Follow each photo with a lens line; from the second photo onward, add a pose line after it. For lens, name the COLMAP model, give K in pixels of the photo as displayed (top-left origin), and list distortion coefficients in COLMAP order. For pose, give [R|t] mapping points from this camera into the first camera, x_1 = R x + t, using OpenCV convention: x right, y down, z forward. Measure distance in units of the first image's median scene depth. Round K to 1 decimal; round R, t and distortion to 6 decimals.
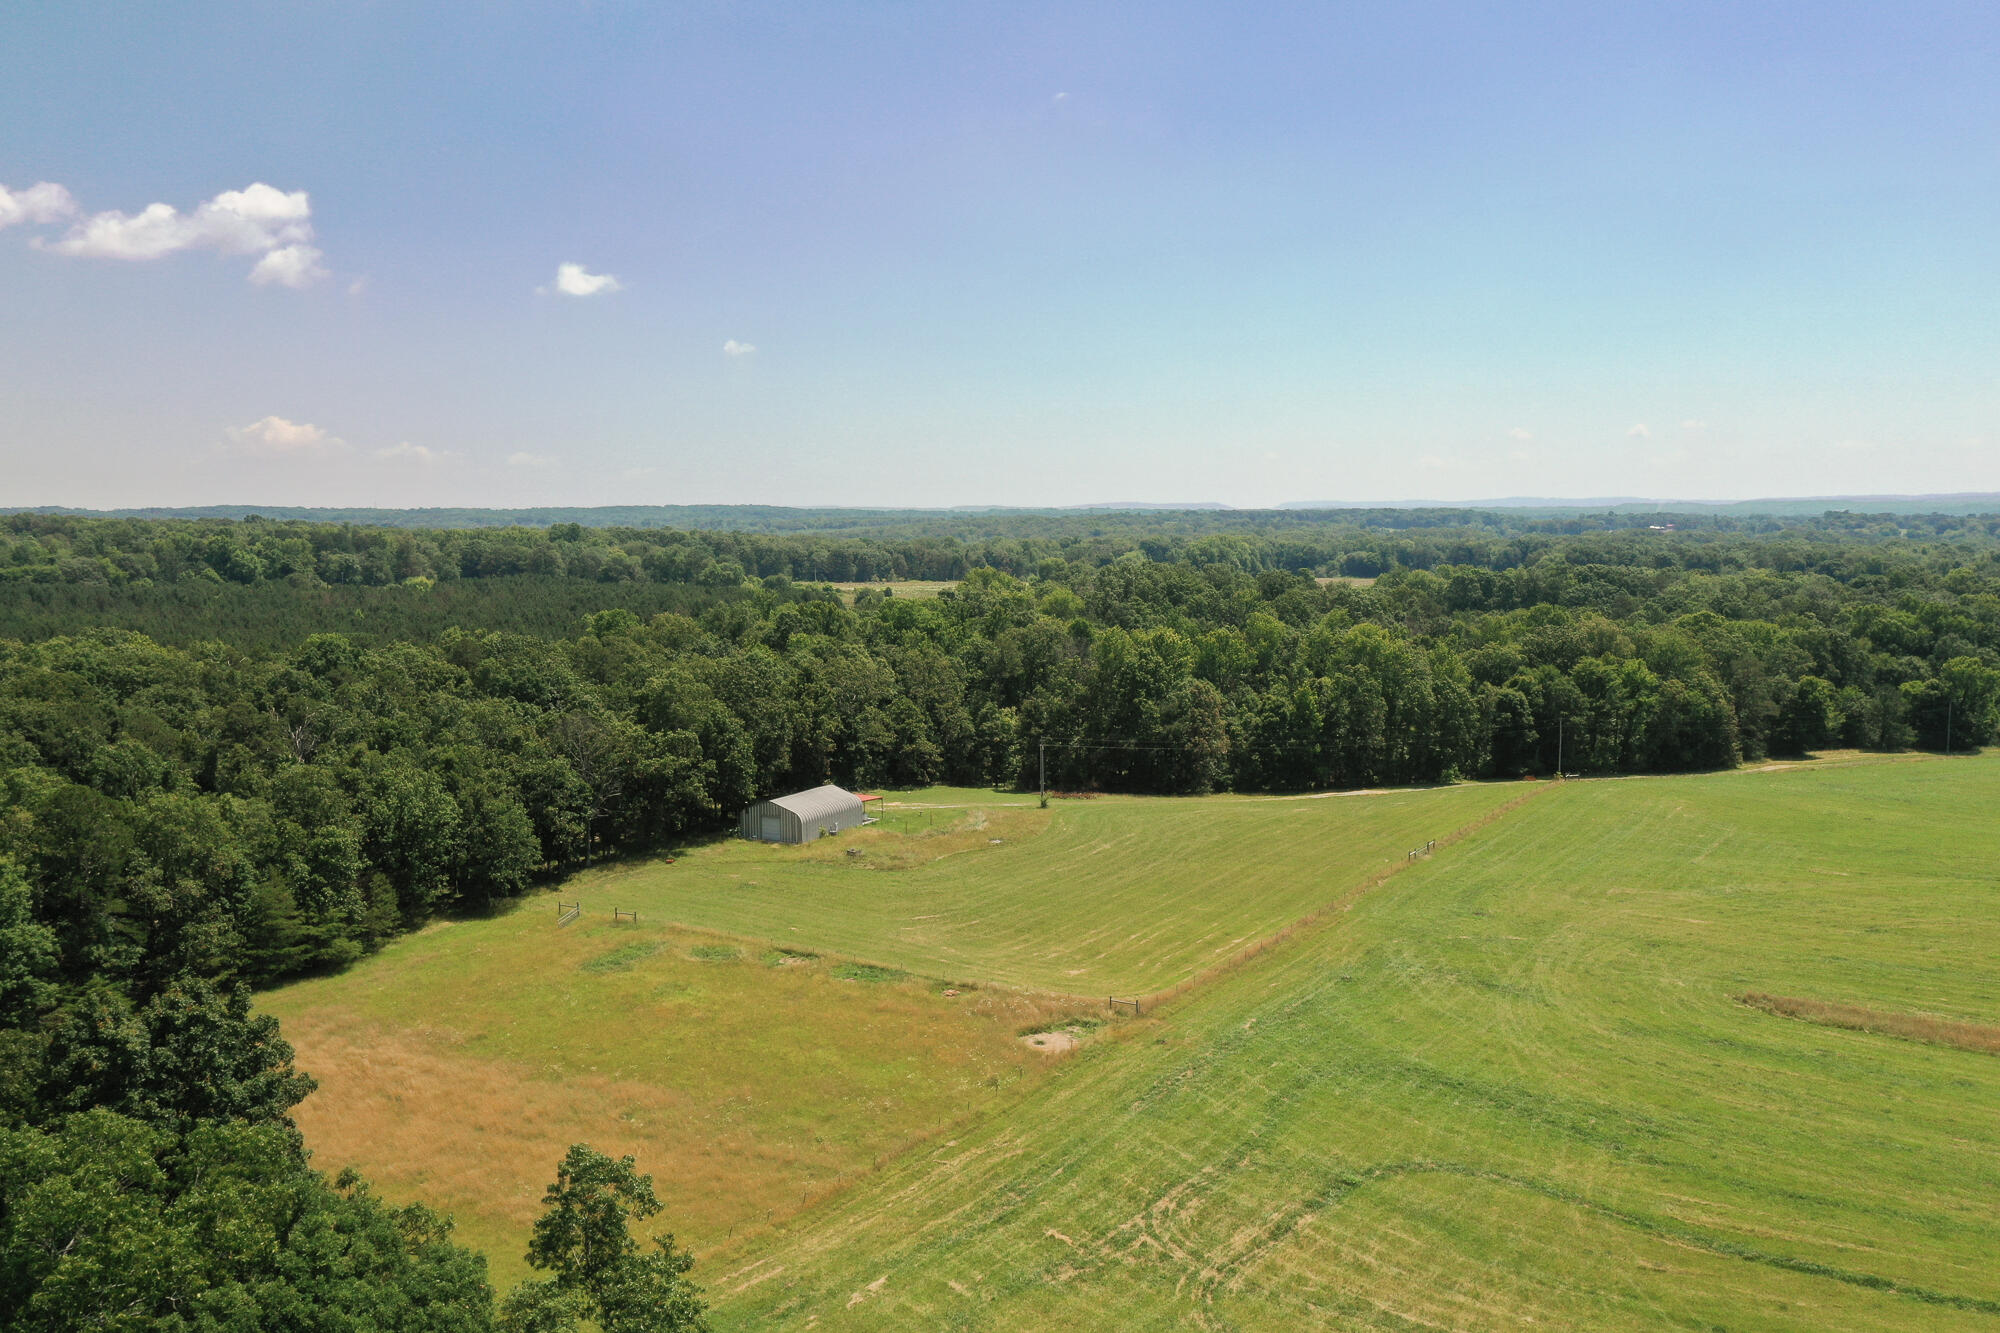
lens RADIAL K [[1593.2, 0, 1000.0], [0, 1593.2, 666.5], [0, 0, 1]] dist [0.014030, 0.008429]
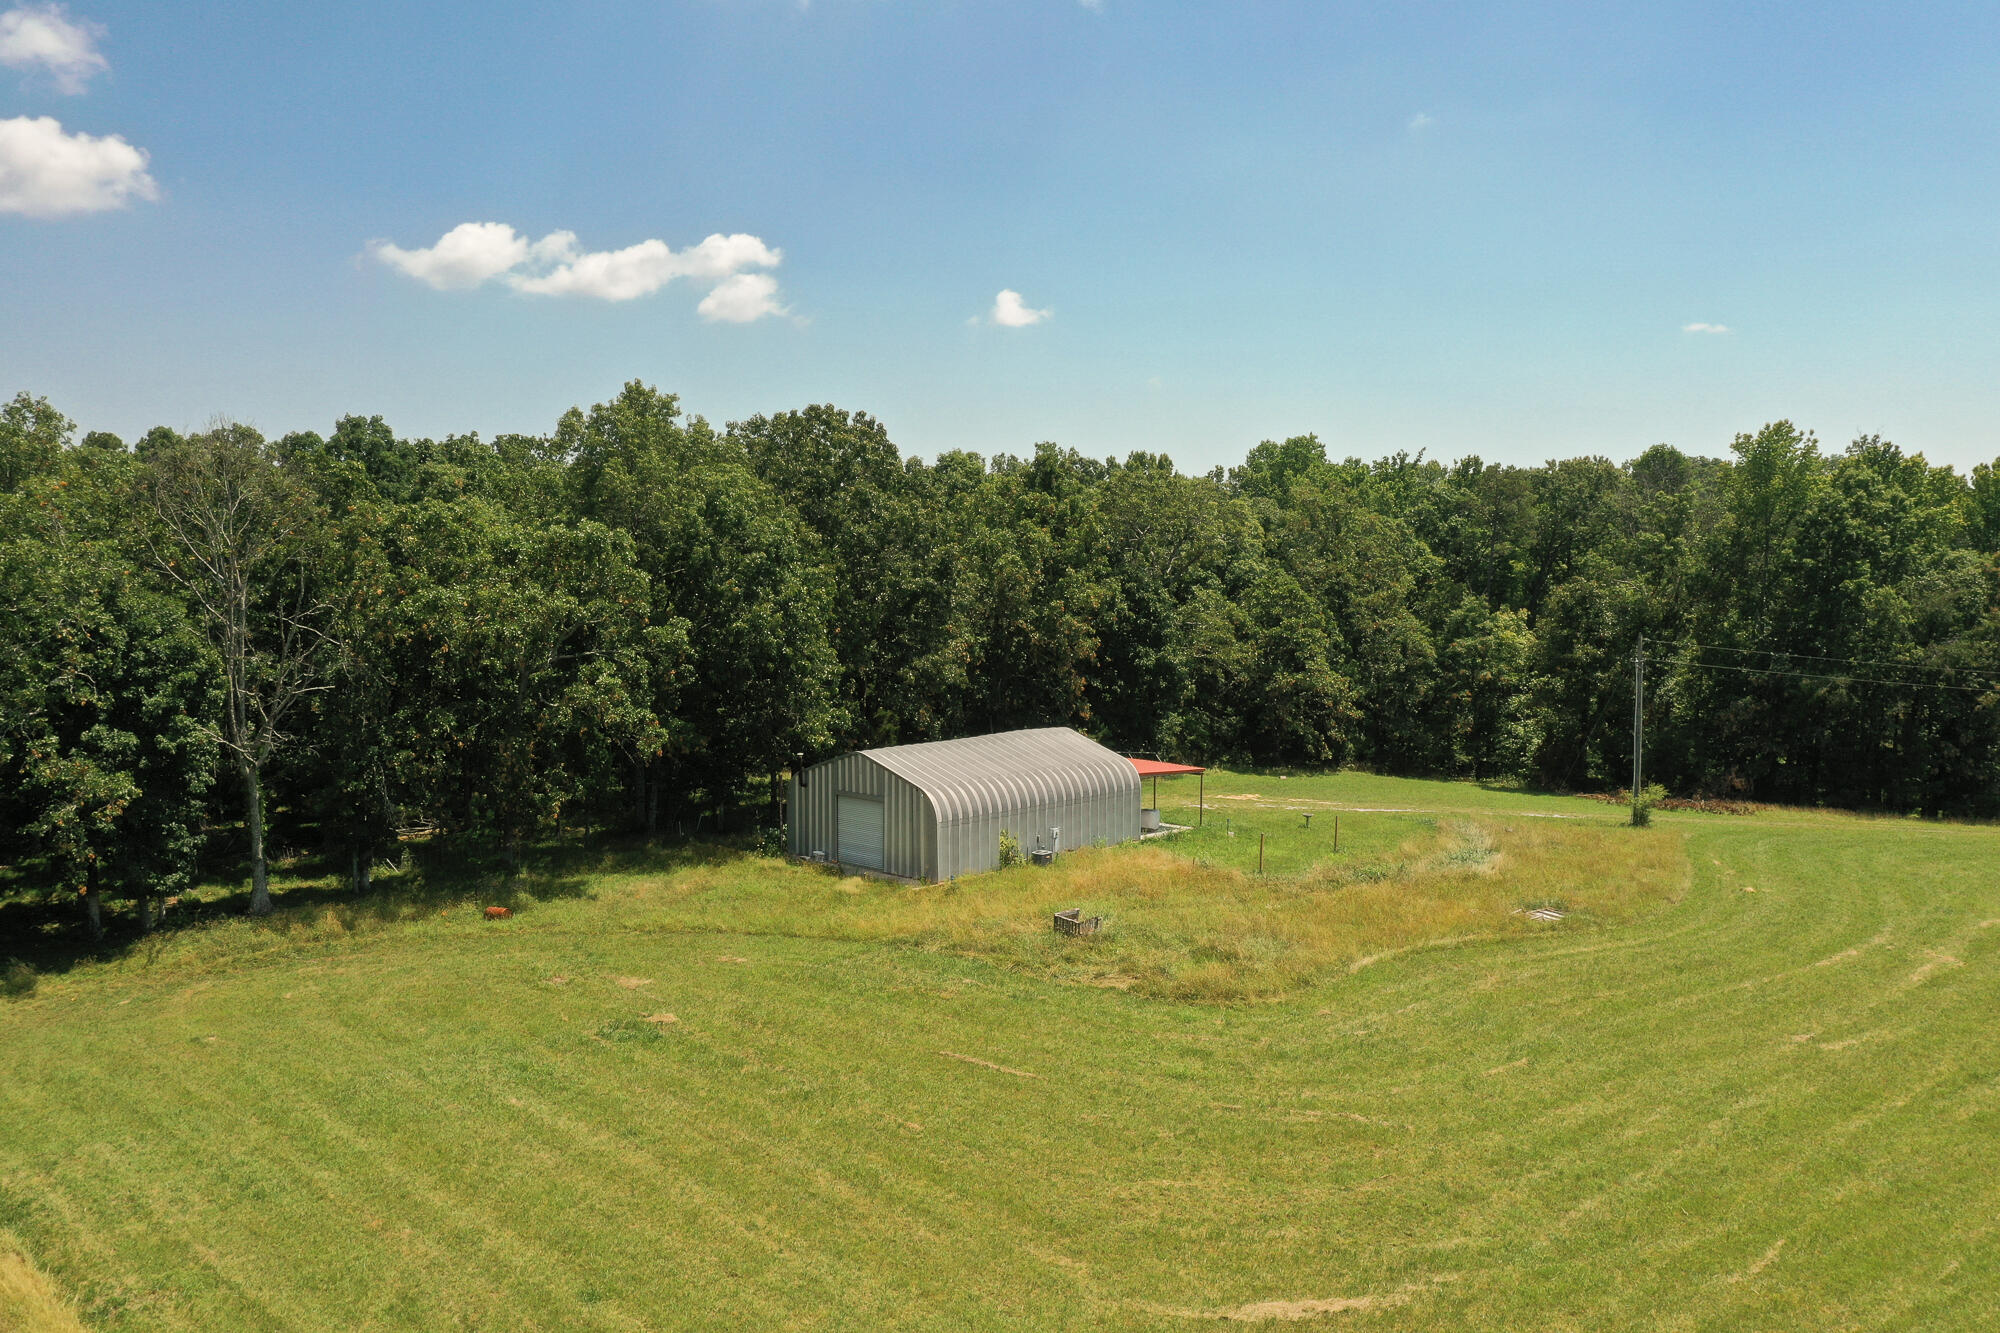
lens RADIAL K [[1586.1, 0, 1003.9], [0, 1586.1, 668.9], [0, 0, 1]] dist [0.010490, 0.013087]
pose [[0.969002, 0.030882, -0.245113, -0.027674], [-0.035170, 0.999295, -0.013137, 0.062233], [0.244535, 0.021350, 0.969405, 0.602624]]
